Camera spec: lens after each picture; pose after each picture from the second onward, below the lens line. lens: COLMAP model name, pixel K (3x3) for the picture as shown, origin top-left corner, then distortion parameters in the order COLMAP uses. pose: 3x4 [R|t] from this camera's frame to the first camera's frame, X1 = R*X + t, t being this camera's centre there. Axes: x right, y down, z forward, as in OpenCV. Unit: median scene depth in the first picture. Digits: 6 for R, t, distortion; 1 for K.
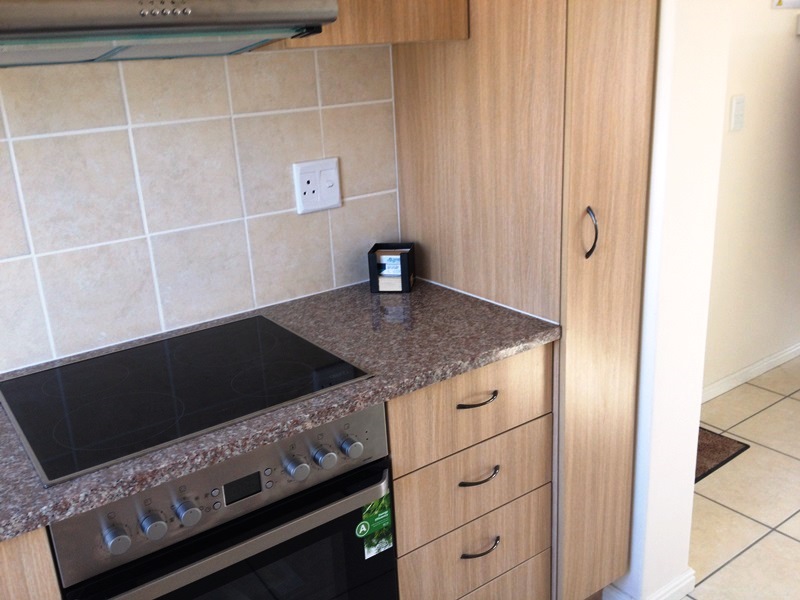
lens RADIAL K [[739.8, 0, 386.4], [0, 739.8, 314.0], [0, 0, 1]] dist [0.128070, -0.368775]
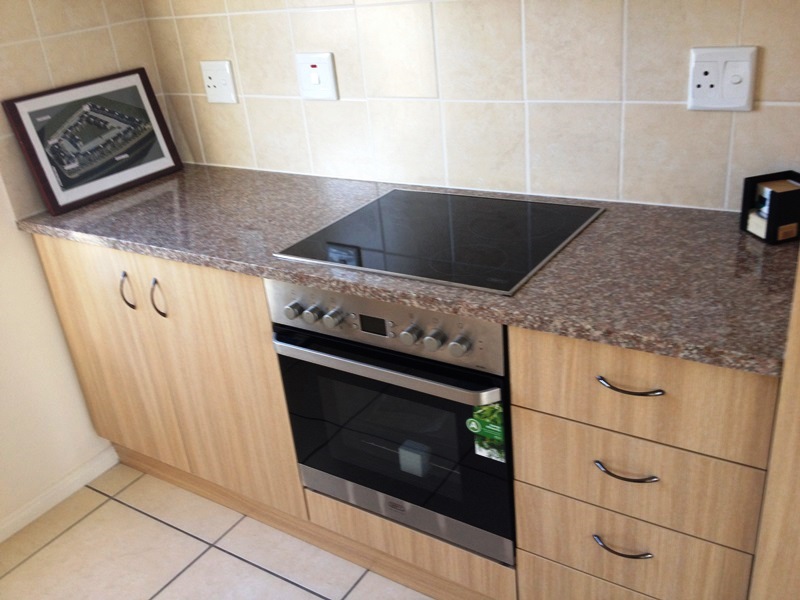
lens RADIAL K [[747.5, 0, 400.4], [0, 747.5, 304.9], [0, 0, 1]] dist [0.118049, -0.257626]
pose [[0.362944, 0.423246, -0.830142, 0.642708], [-0.220261, 0.904612, 0.364915, -0.198061], [0.905404, 0.050404, 0.421547, 0.399417]]
